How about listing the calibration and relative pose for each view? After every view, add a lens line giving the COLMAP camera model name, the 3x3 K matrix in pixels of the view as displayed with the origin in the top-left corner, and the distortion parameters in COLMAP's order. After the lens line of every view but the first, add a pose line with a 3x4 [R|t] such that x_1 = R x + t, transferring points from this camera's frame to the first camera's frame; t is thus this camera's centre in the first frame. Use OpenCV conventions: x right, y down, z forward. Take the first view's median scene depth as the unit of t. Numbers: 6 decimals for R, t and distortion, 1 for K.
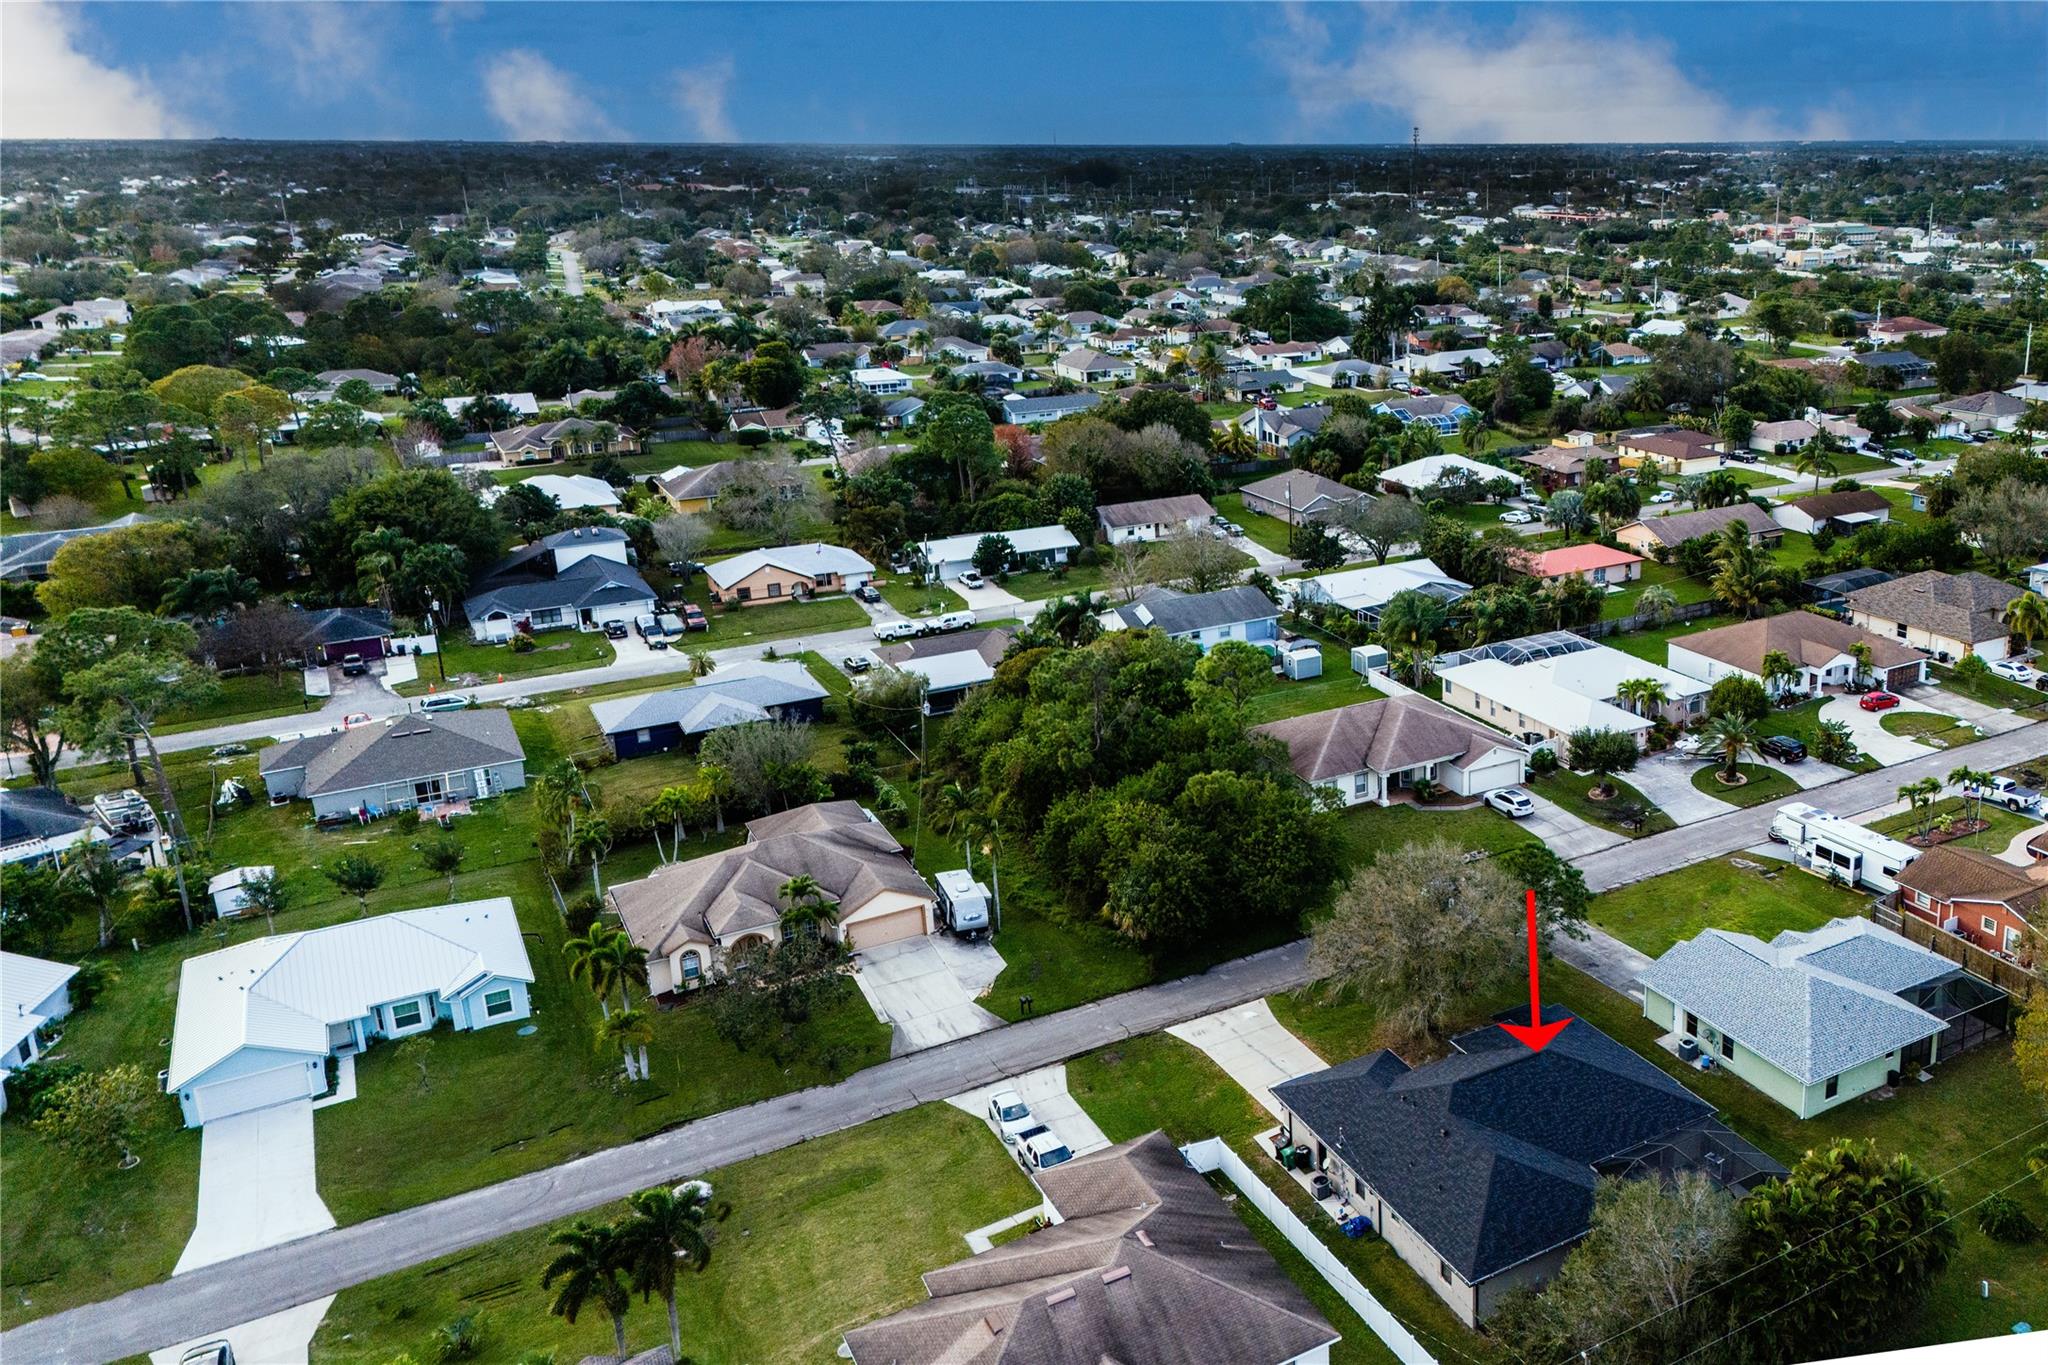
lens RADIAL K [[1475.5, 0, 1070.3], [0, 1475.5, 684.4], [0, 0, 1]] dist [0.100717, -0.110969]
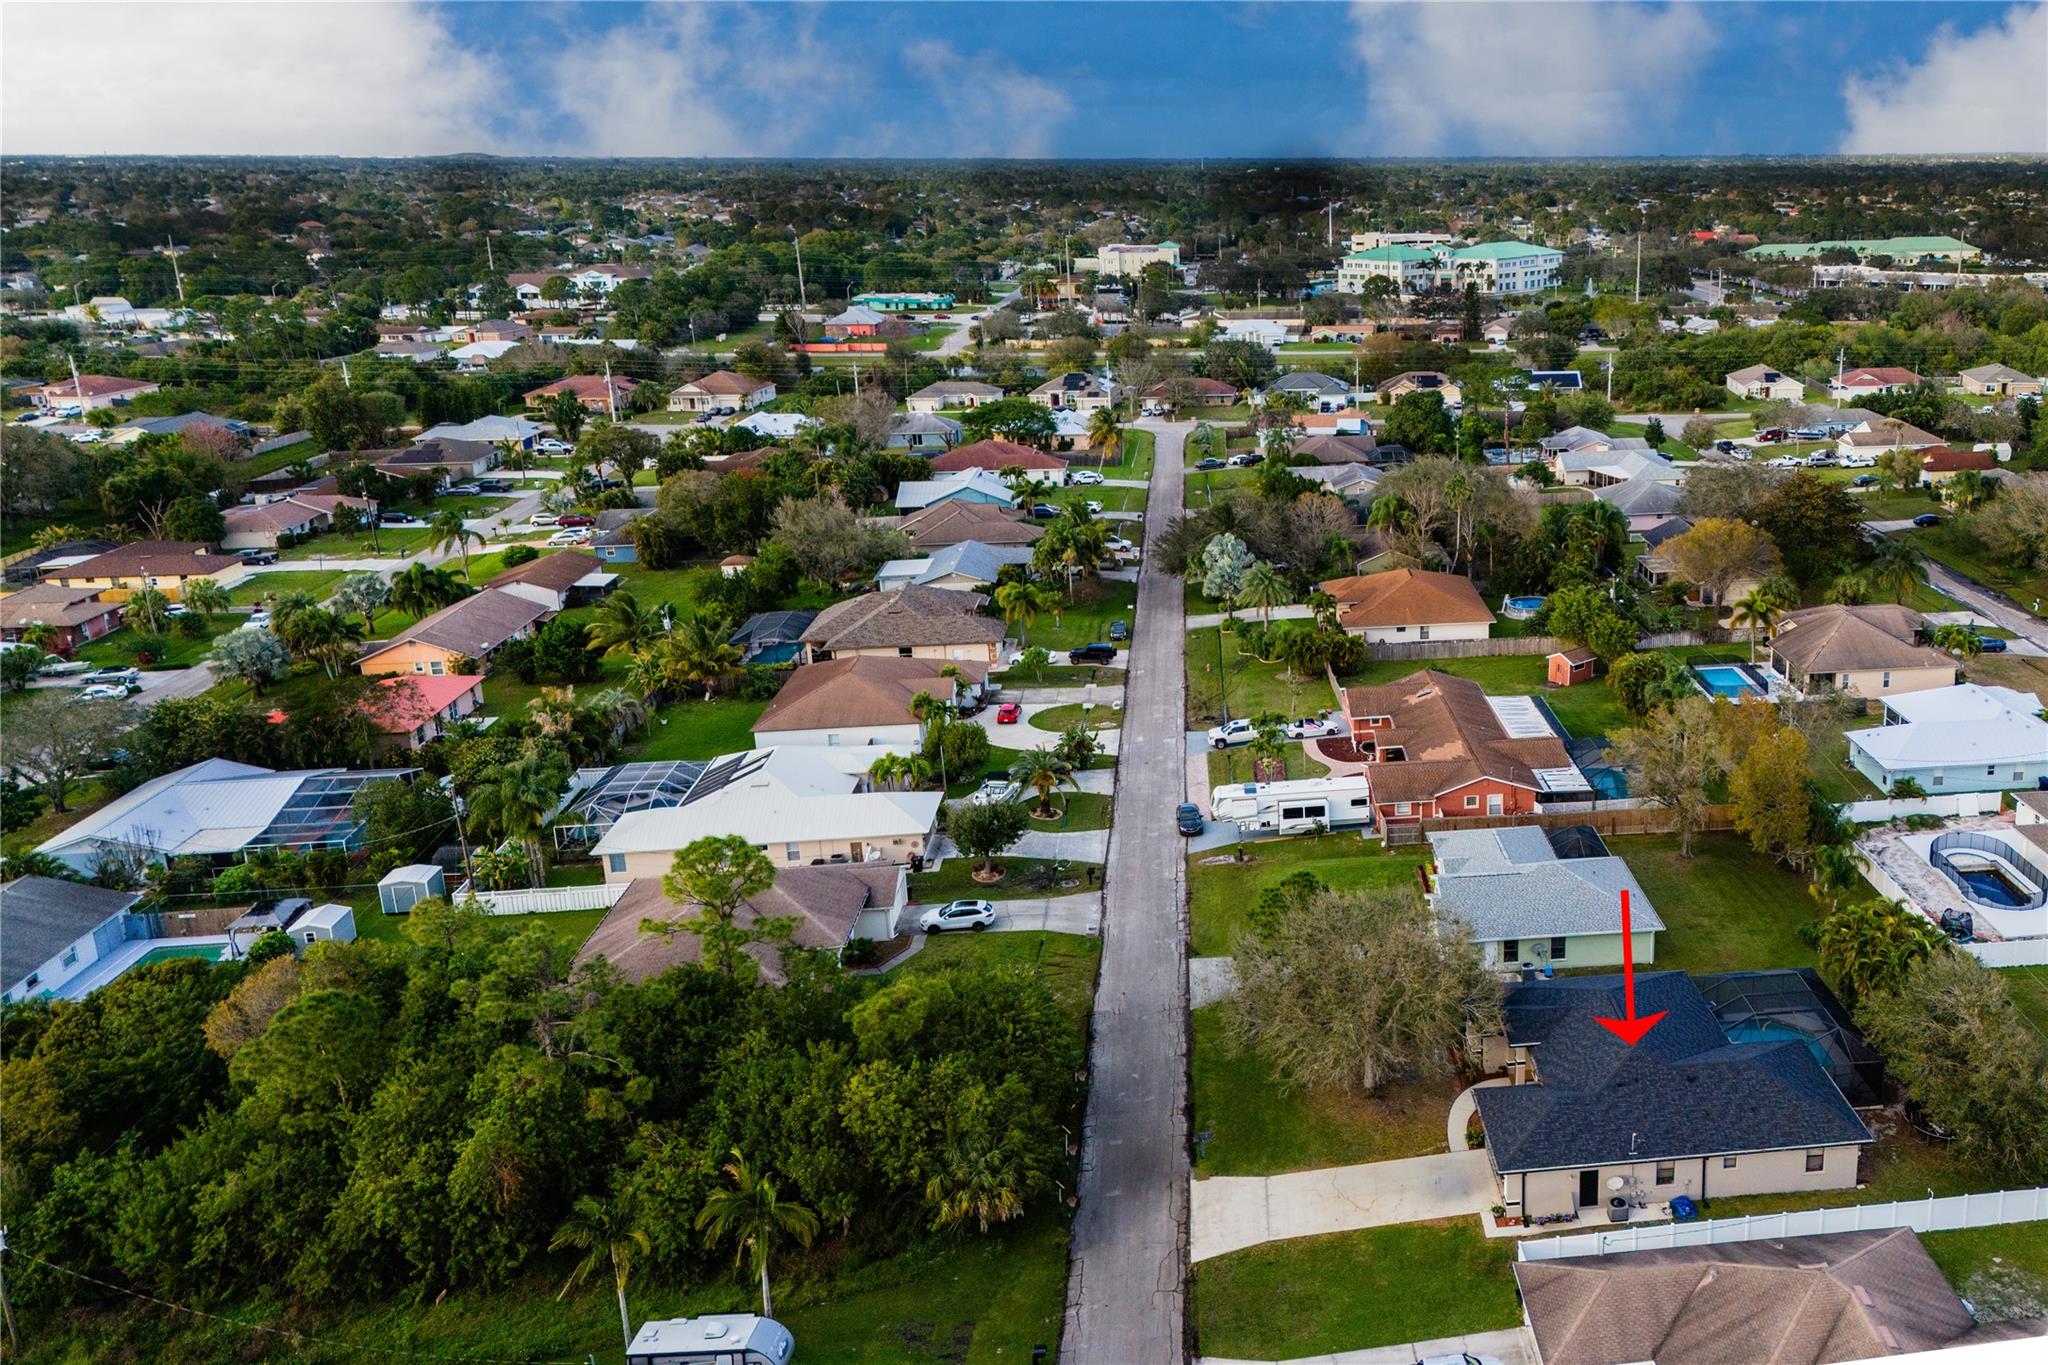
lens RADIAL K [[1935.4, 0, 1135.9], [0, 1935.4, 684.6], [0, 0, 1]] dist [0.172269, -0.386458]
pose [[0.353442, -0.243670, 0.903163, -0.373382], [0.318143, 0.939239, 0.128901, -0.091895], [-0.879695, 0.241776, 0.409488, 0.253904]]
